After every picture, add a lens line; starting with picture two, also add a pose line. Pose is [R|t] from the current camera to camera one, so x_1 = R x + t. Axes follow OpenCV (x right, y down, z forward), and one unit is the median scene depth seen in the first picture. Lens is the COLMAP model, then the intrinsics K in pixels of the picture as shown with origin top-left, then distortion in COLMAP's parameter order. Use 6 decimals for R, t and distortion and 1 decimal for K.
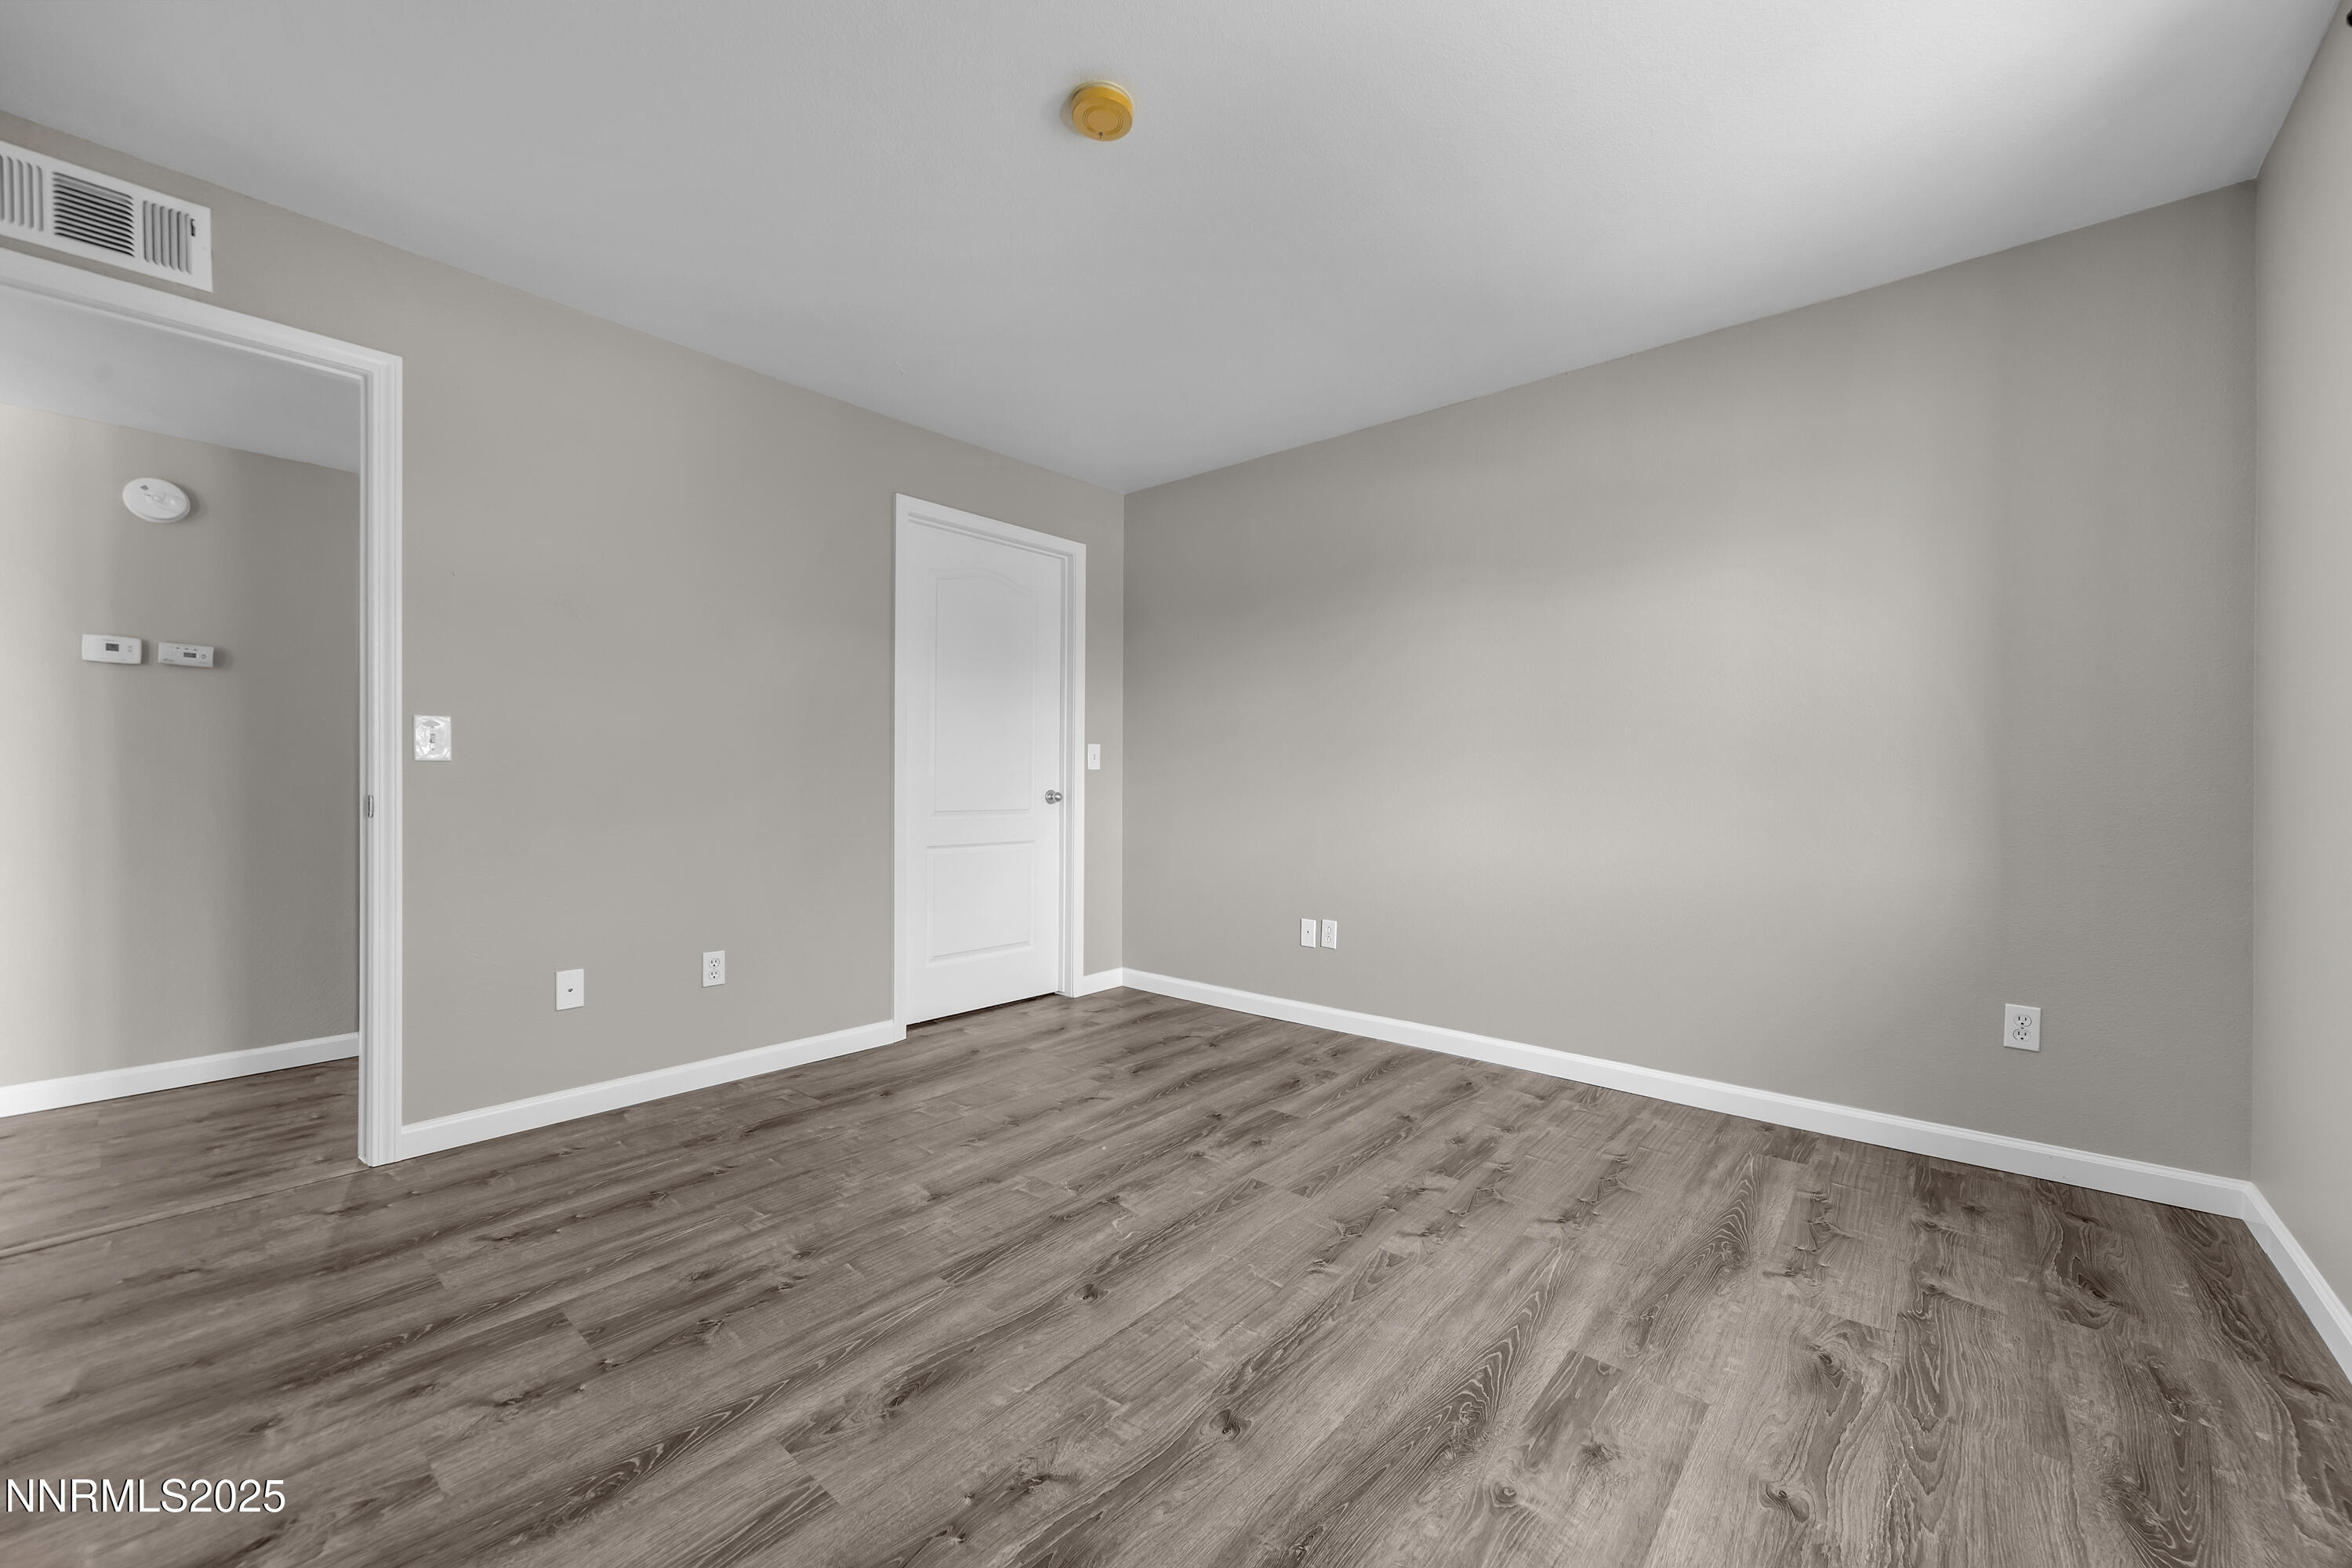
lens RADIAL K [[919.6, 0, 1176.0], [0, 919.6, 784.0], [0, 0, 1]] dist [0.007964, -0.000072]
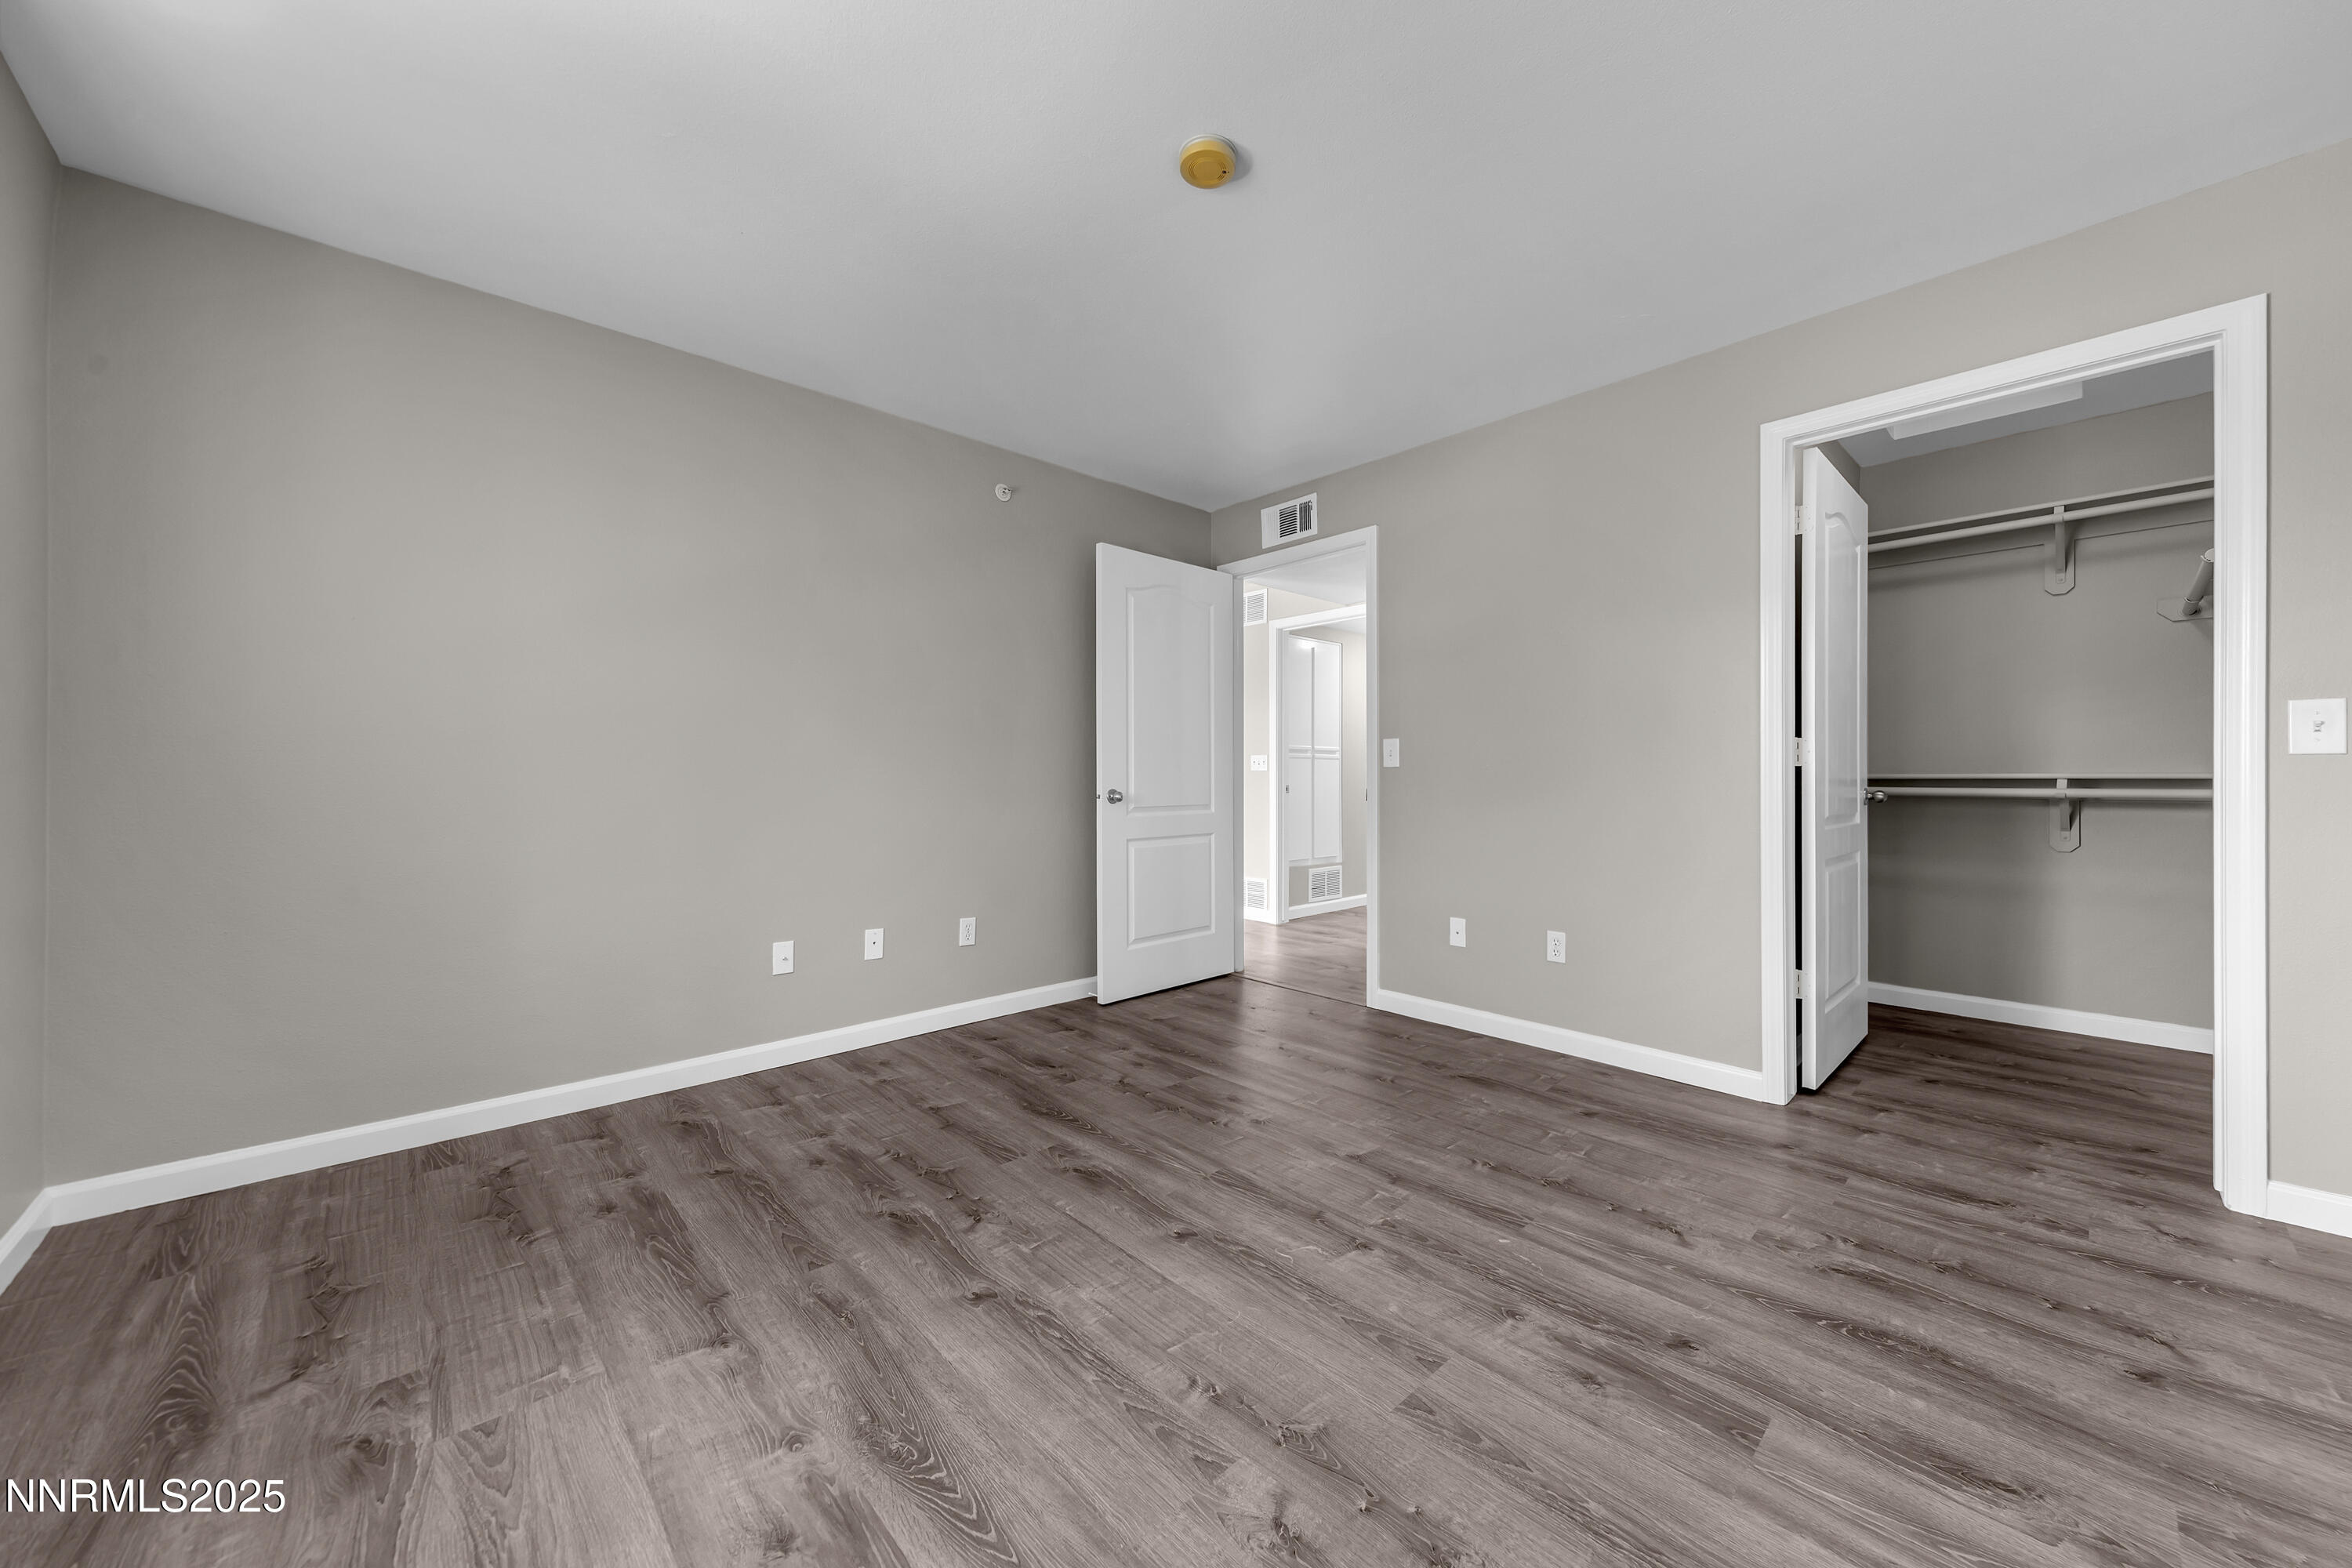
lens RADIAL K [[813.3, 0, 1184.7], [0, 813.3, 776.6], [0, 0, 1]] dist [0.006048, -0.000095]
pose [[-0.088516, -0.004187, -0.996066, 0.951413], [-0.001522, 0.999991, -0.004068, -0.004981], [0.996074, 0.001156, -0.088522, 1.149825]]
